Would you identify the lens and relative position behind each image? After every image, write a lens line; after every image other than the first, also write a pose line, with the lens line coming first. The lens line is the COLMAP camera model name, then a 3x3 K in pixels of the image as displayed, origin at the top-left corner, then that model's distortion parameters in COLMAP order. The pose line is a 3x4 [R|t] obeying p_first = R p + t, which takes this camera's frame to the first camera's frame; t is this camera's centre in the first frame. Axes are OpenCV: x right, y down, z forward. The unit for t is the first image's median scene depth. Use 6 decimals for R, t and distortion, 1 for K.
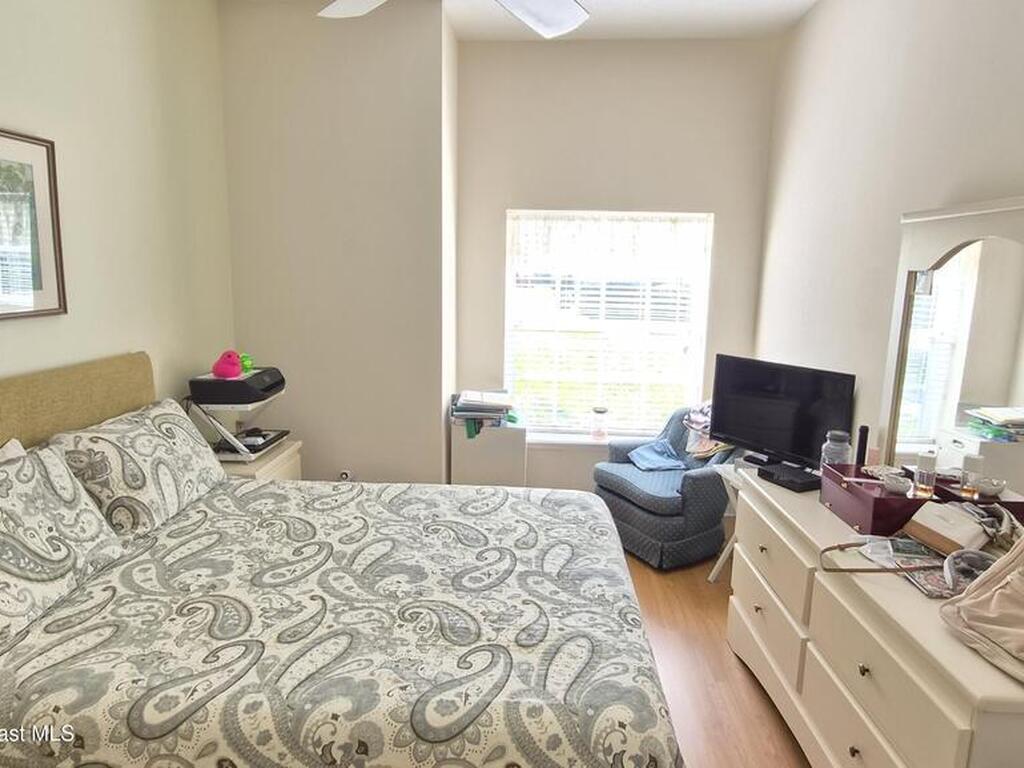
lens RADIAL K [[643.3, 0, 515.3], [0, 643.3, 370.4], [0, 0, 1]] dist [-0.004210, 0.003183]
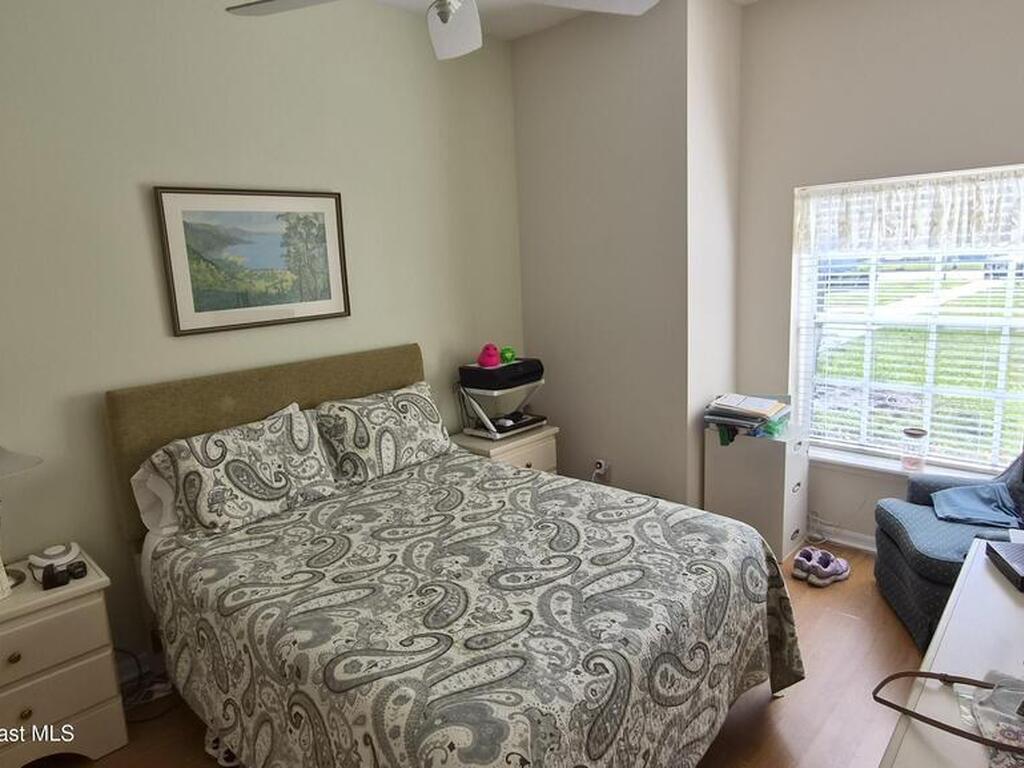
lens RADIAL K [[643.3, 0, 515.3], [0, 643.3, 370.4], [0, 0, 1]] dist [-0.004210, 0.003183]
pose [[0.759907, 0.056158, -0.647602, 0.518994], [-0.042513, 0.998422, 0.036694, -0.040467], [0.648641, -0.000352, 0.761095, 0.190999]]
